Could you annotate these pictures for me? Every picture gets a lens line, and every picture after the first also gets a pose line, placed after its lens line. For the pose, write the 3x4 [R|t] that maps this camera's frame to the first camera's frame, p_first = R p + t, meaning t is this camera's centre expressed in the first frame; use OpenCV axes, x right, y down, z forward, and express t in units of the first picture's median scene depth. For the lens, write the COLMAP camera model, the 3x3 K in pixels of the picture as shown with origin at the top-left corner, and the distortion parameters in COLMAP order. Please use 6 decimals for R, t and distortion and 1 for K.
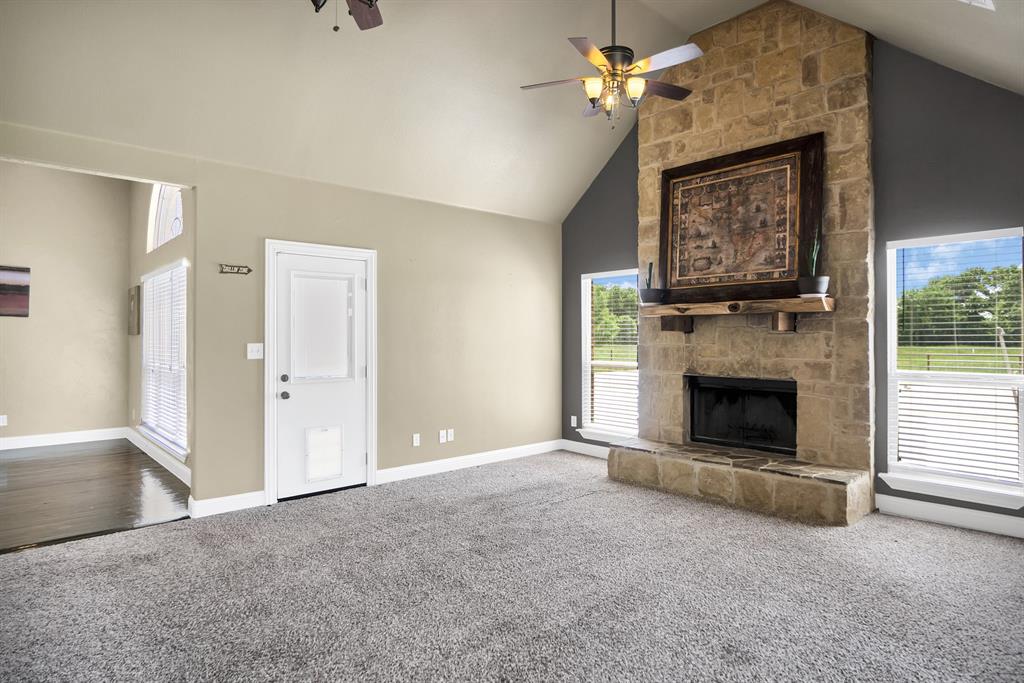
lens RADIAL K [[578.4, 0, 491.1], [0, 578.4, 332.1], [0, 0, 1]] dist [-0.021149, 0.003911]
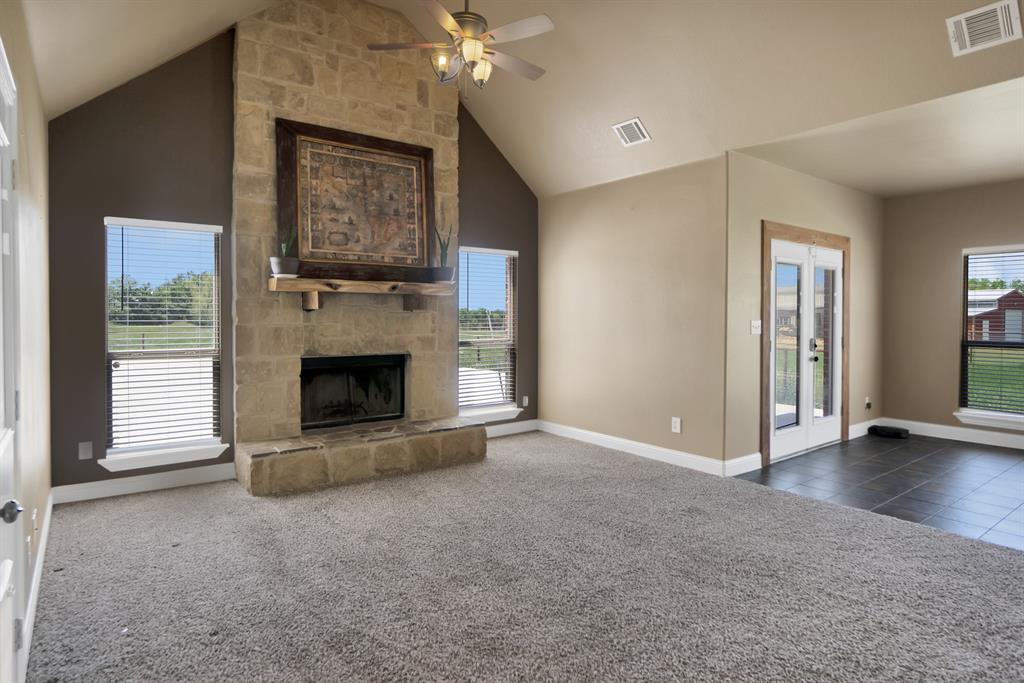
lens RADIAL K [[578.4, 0, 519.7], [0, 578.4, 322.5], [0, 0, 1]] dist [-0.021149, 0.003911]
pose [[0.059460, -0.008368, 0.998196, -0.595049], [-0.010256, 0.999907, 0.008993, 0.008682], [-0.998178, -0.010772, 0.059369, 0.677164]]
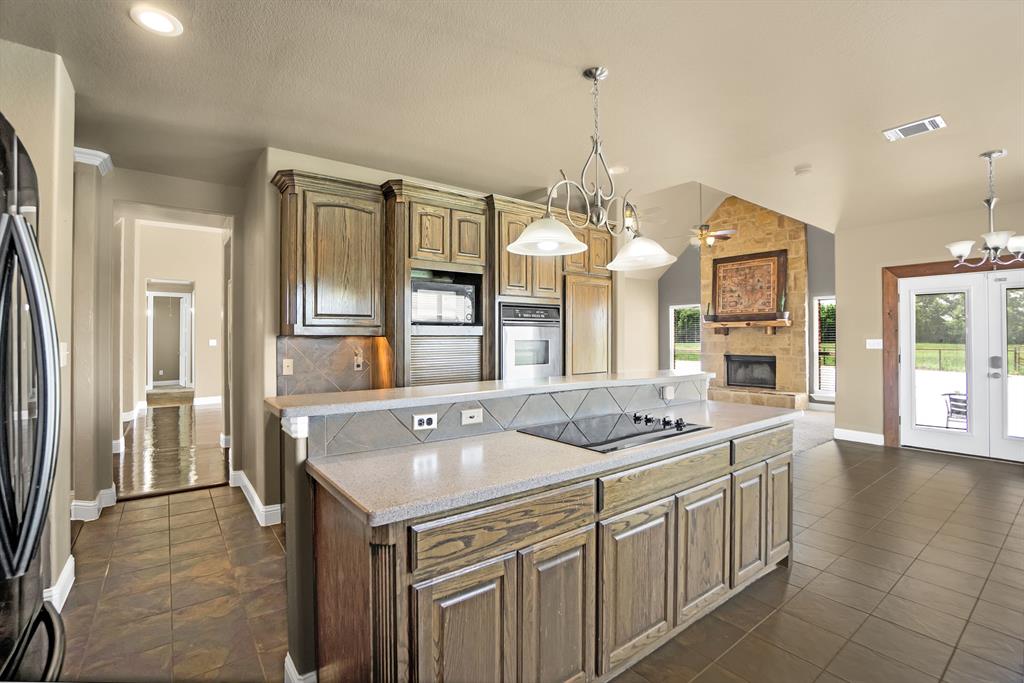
lens RADIAL K [[465.8, 0, 511.1], [0, 465.8, 333.5], [0, 0, 1]] dist [-0.047891, 0.013831]
pose [[0.998305, -0.003535, -0.058084, -0.400529], [0.003518, 0.999994, -0.000409, -0.007808], [0.058085, 0.000204, 0.998312, -0.854690]]
